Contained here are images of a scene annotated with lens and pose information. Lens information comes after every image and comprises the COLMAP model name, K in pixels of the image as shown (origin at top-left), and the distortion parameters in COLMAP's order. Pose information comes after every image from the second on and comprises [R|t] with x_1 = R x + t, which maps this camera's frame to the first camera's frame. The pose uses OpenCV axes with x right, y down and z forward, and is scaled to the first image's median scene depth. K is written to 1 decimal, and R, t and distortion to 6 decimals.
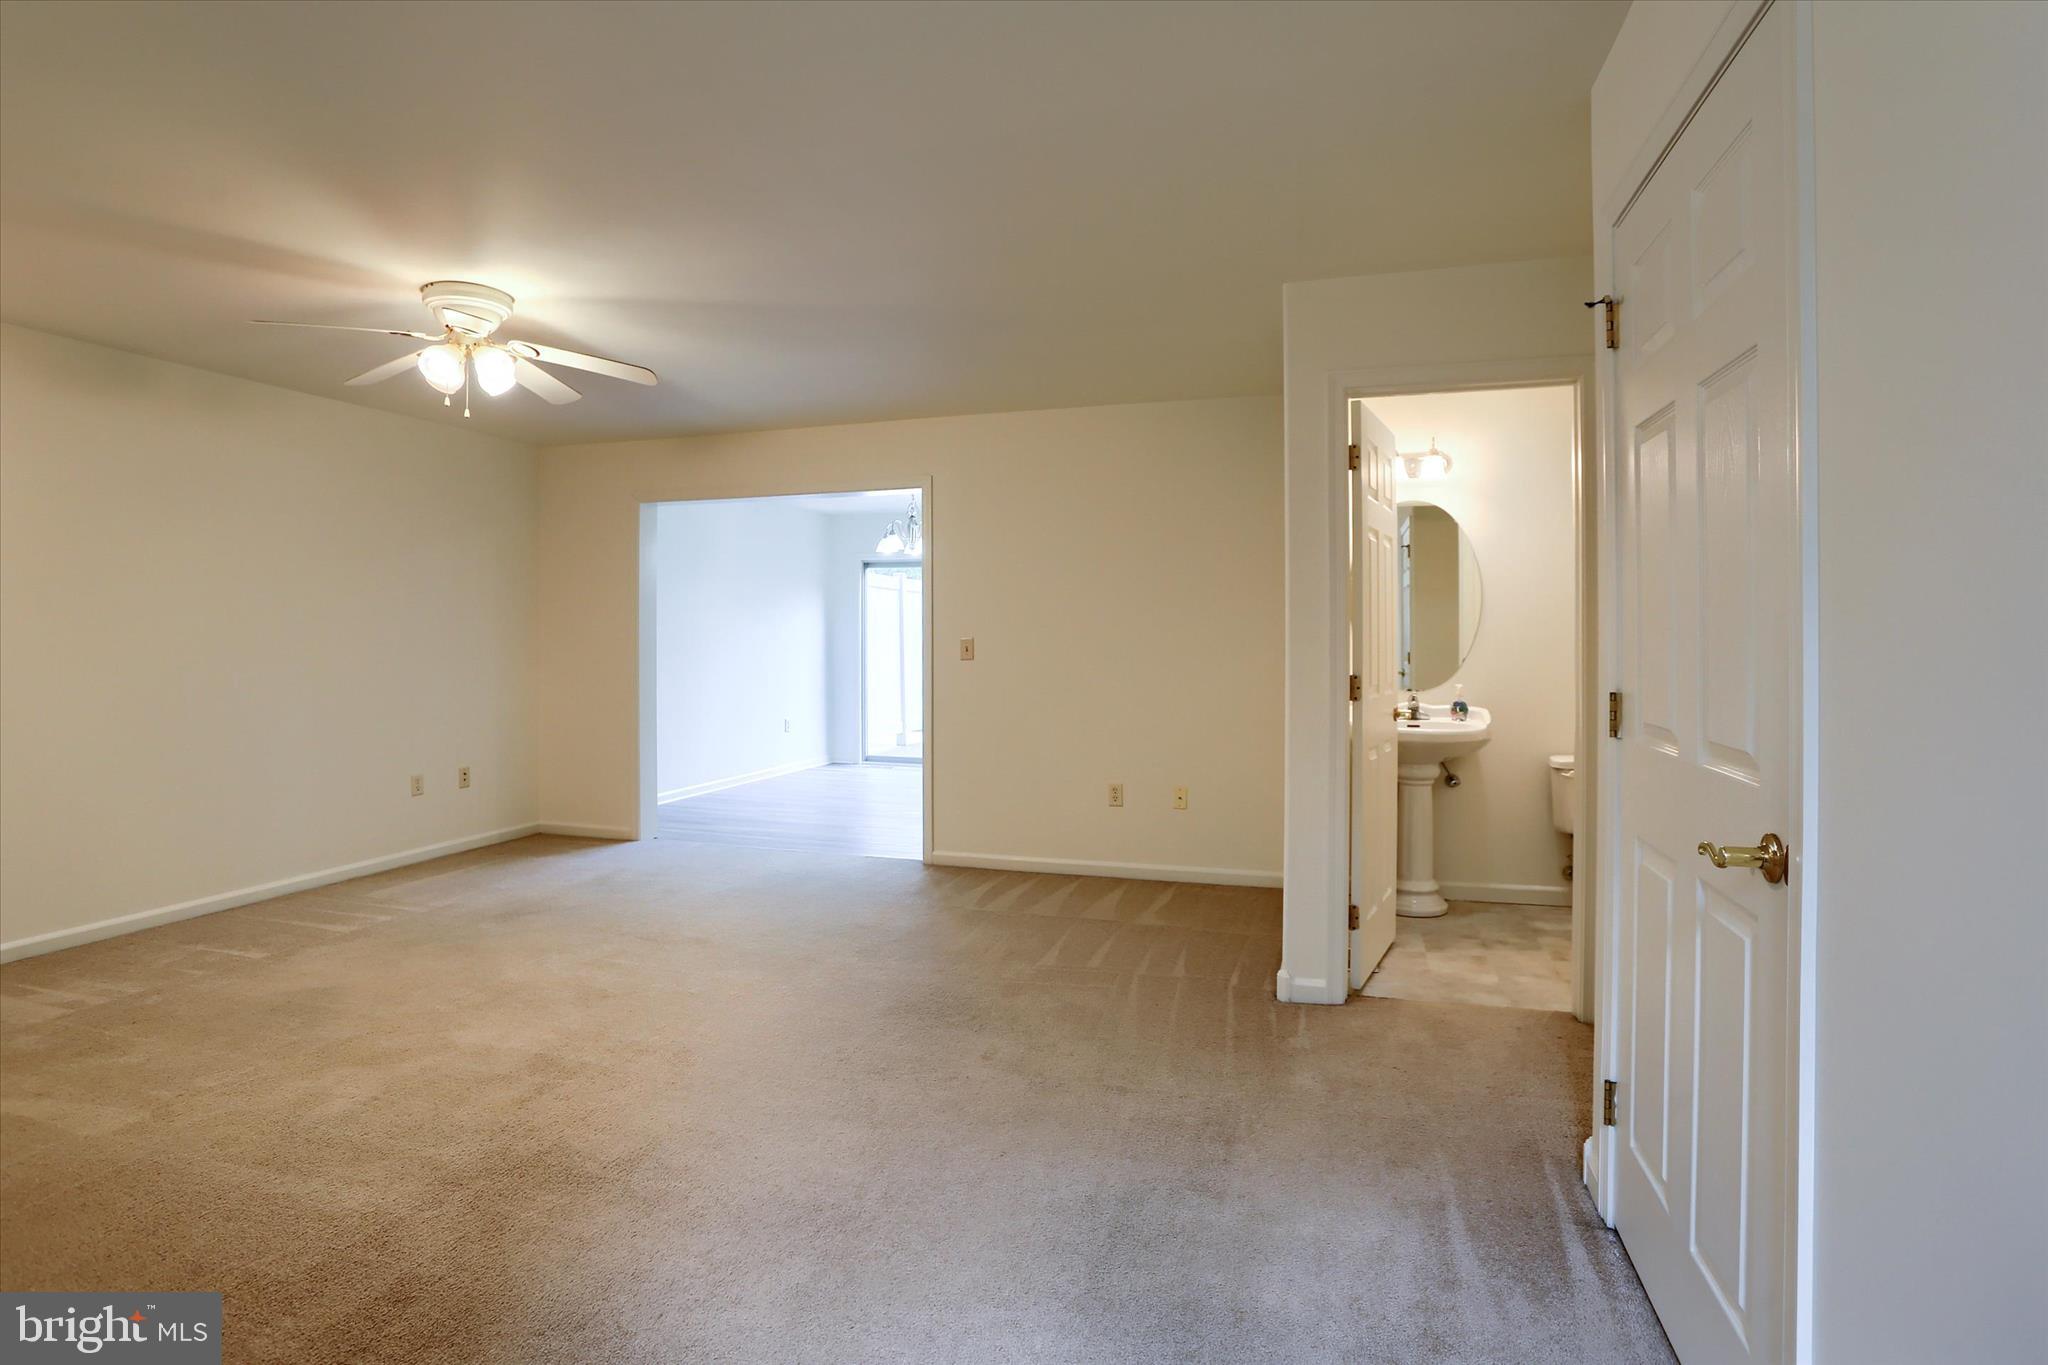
lens RADIAL K [[1027.9, 0, 1011.7], [0, 1027.9, 640.8], [0, 0, 1]] dist [-0.063861, 0.021580]
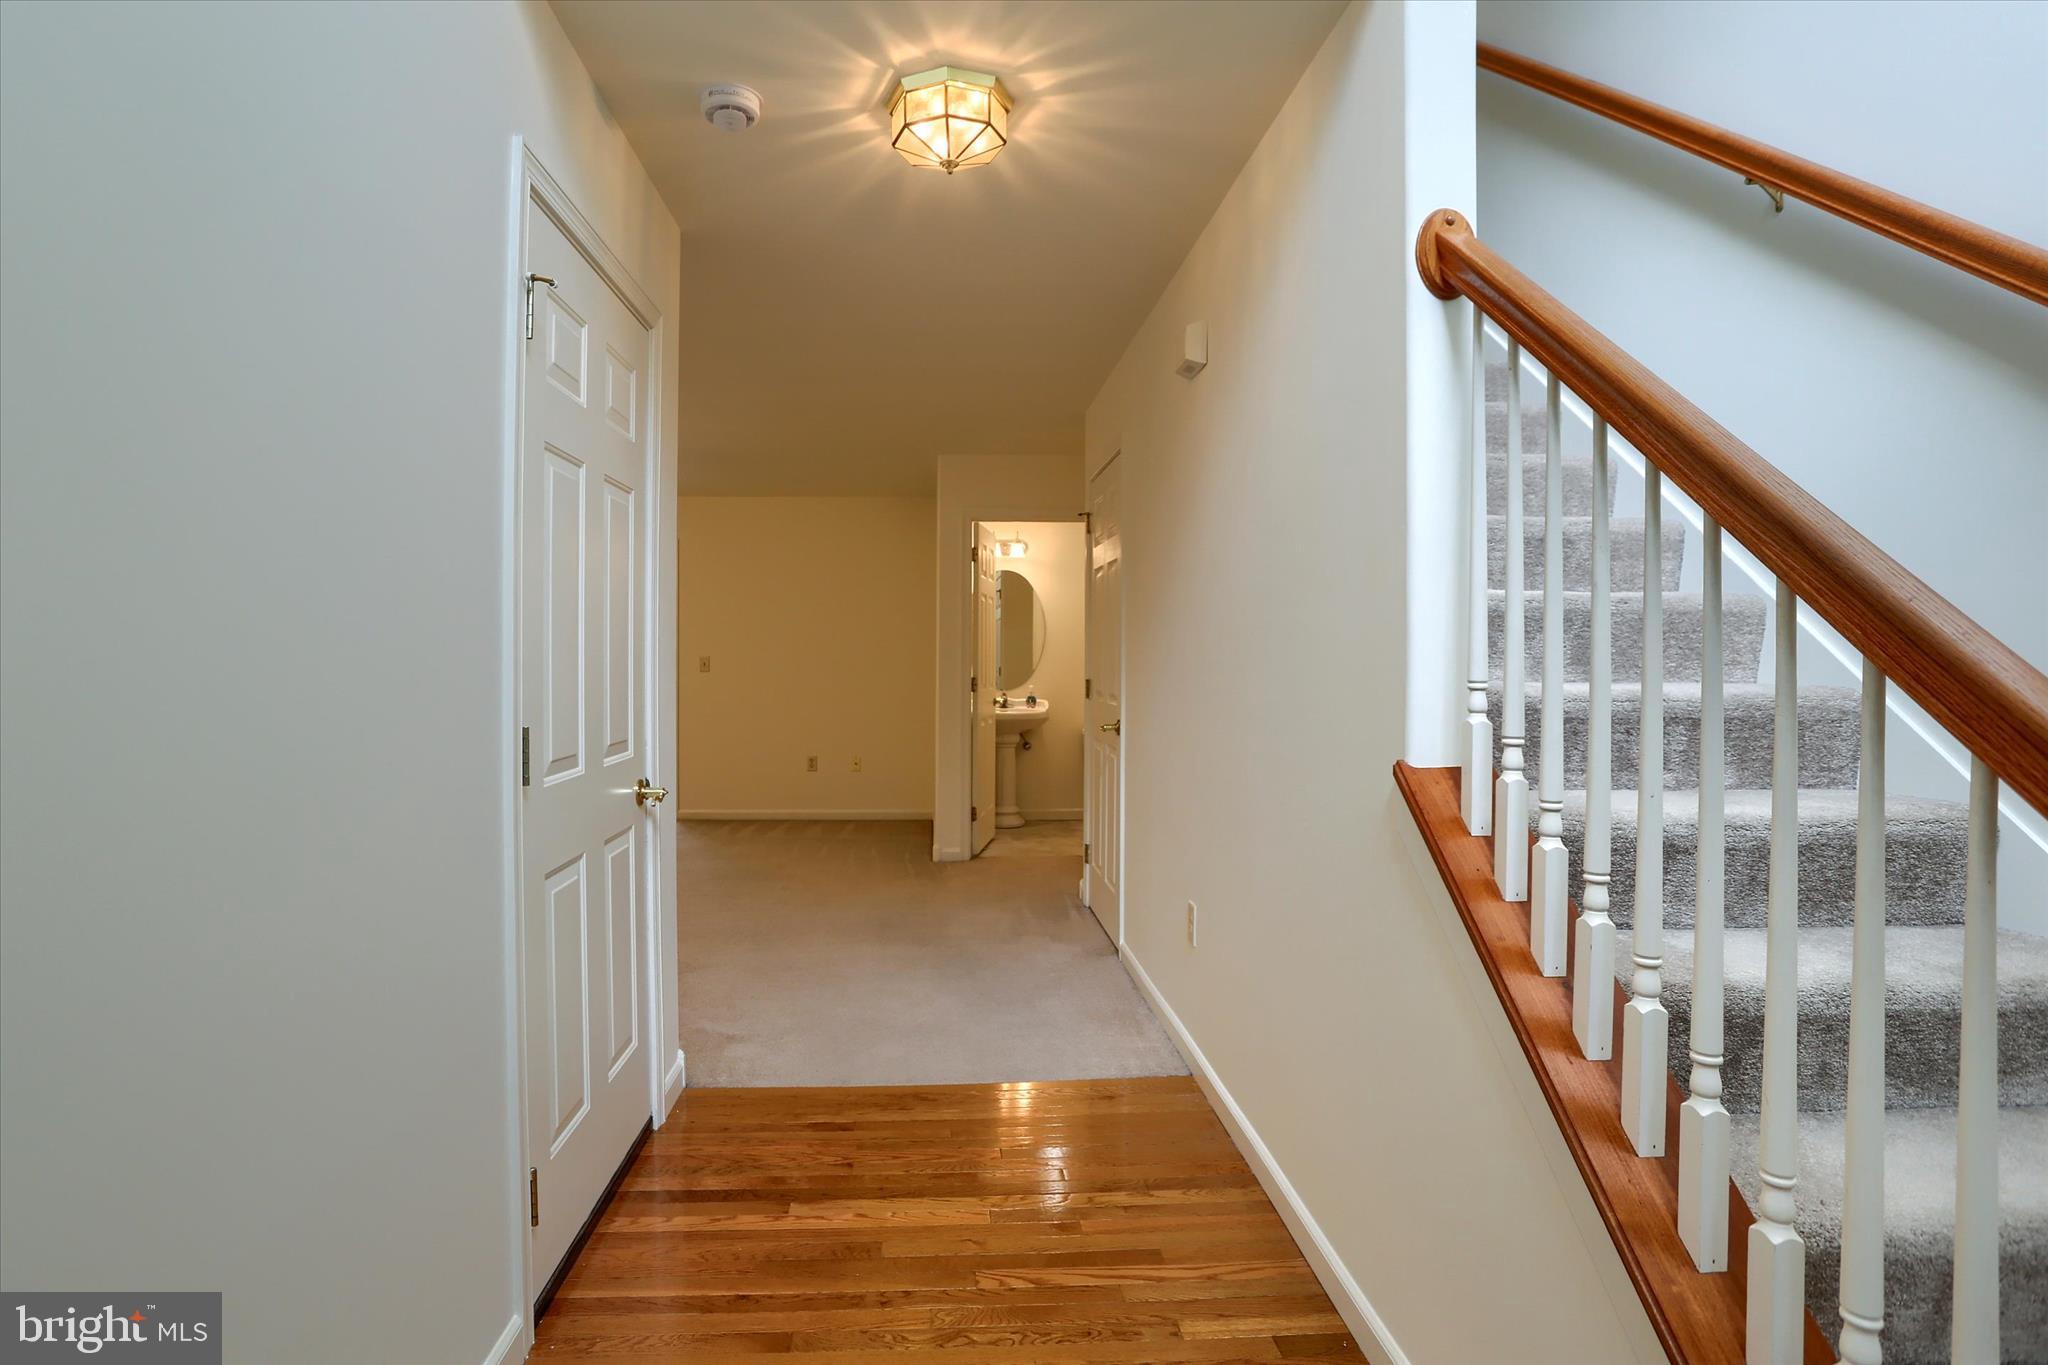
lens RADIAL K [[1027.9, 0, 1011.7], [0, 1027.9, 640.8], [0, 0, 1]] dist [-0.063861, 0.021580]
pose [[0.925973, 0.011588, 0.377412, -0.215541], [-0.005102, 0.999822, -0.018180, 0.001676], [-0.377555, 0.014908, 0.925867, -0.525615]]
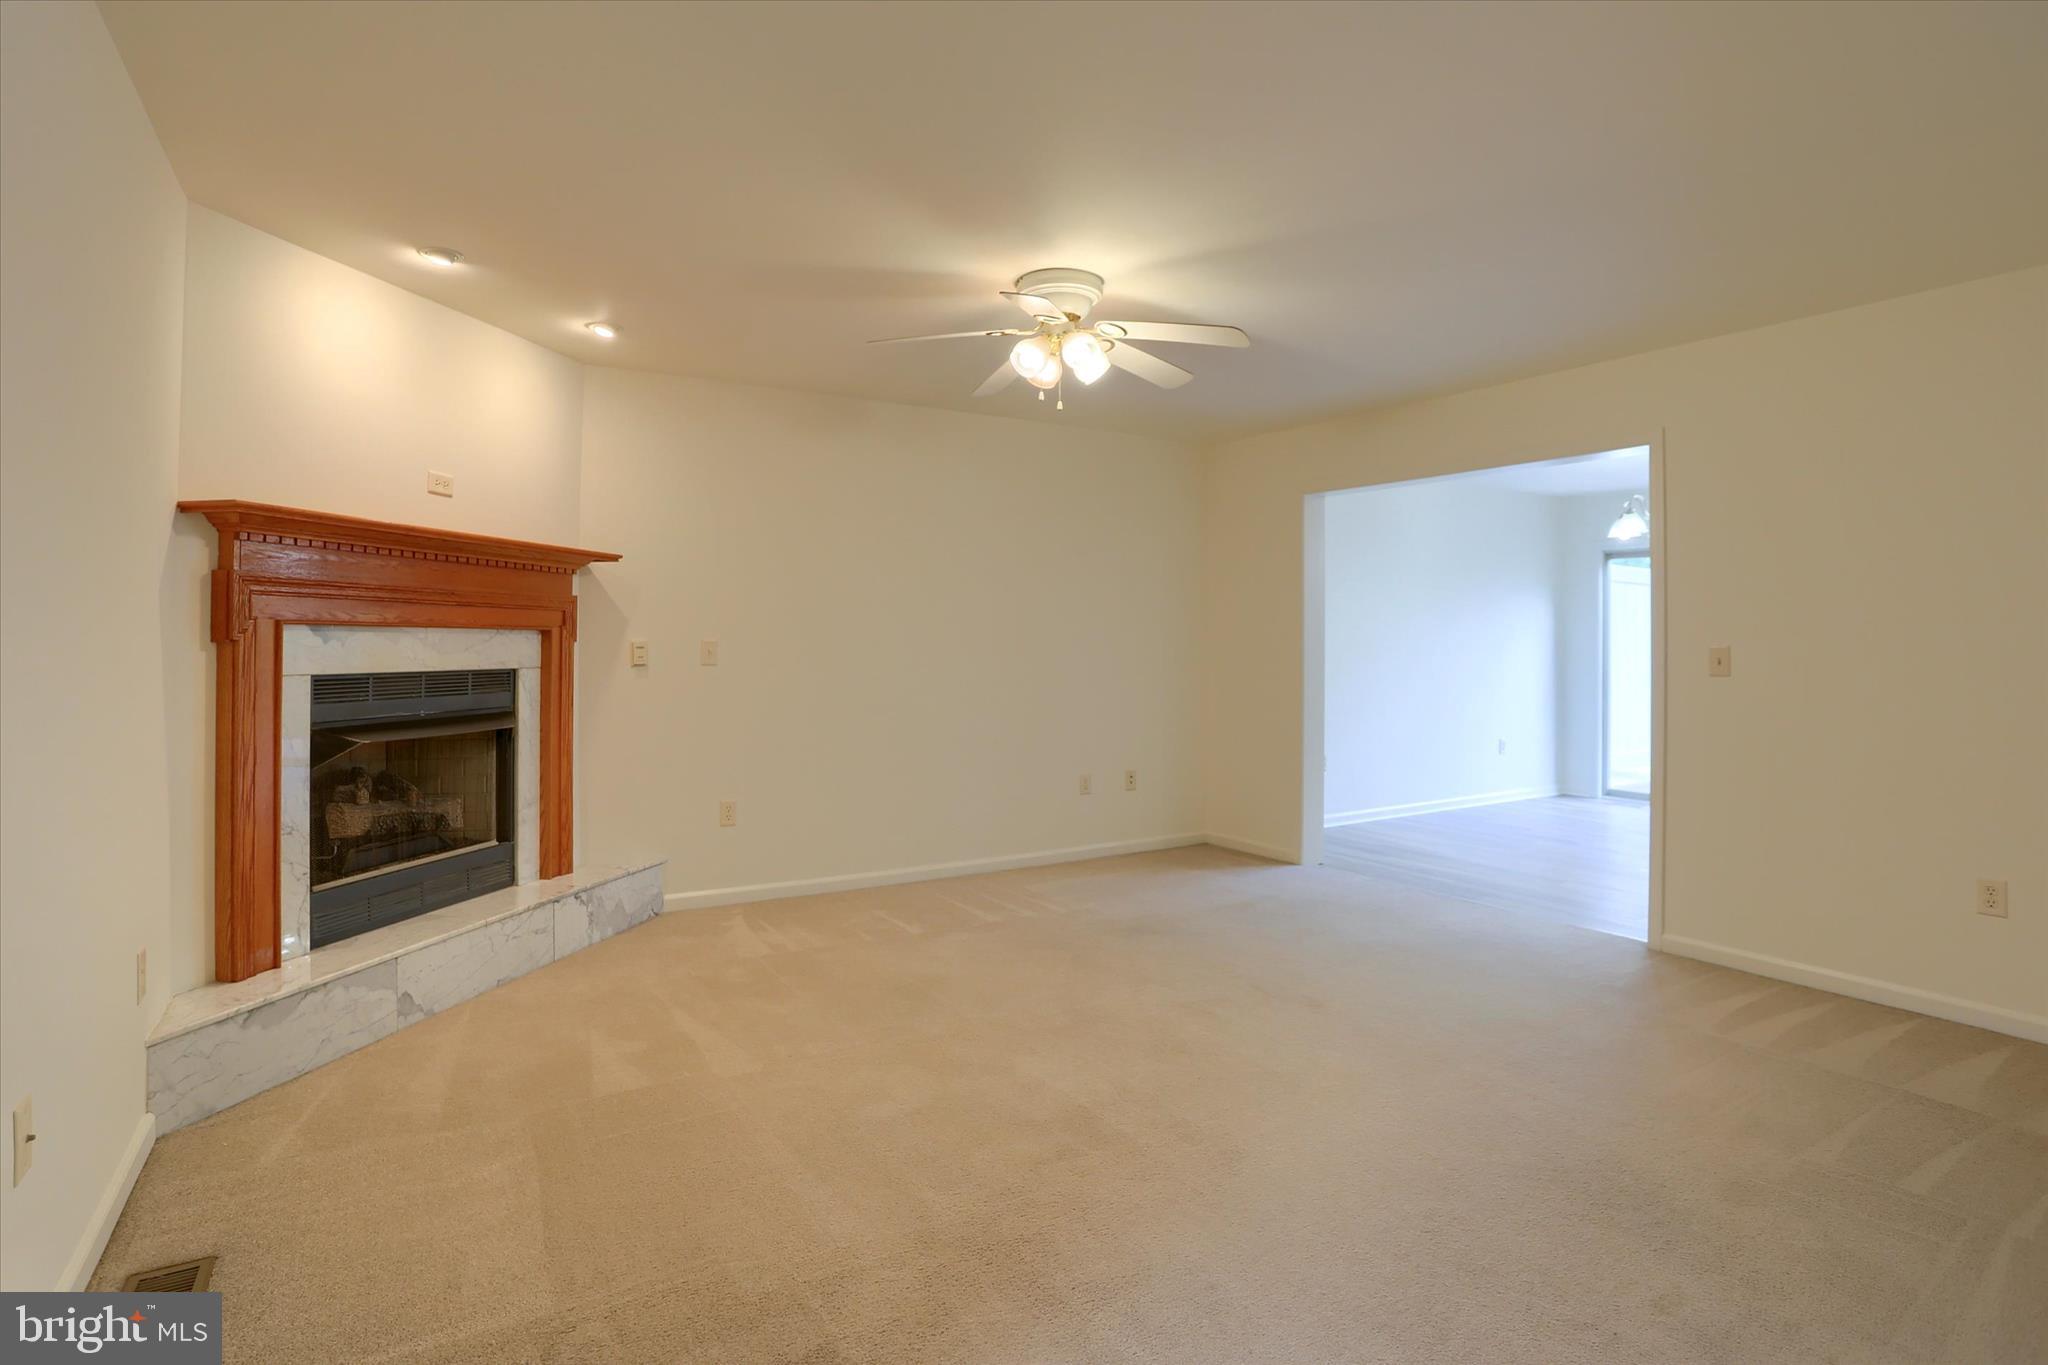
lens RADIAL K [[1027.9, 0, 1011.7], [0, 1027.9, 640.8], [0, 0, 1]] dist [-0.063861, 0.021580]
pose [[0.757659, 0.003701, -0.652640, 0.044947], [-0.008201, 0.999959, -0.003850, 0.000804], [0.652599, 0.008269, 0.757658, 0.176183]]
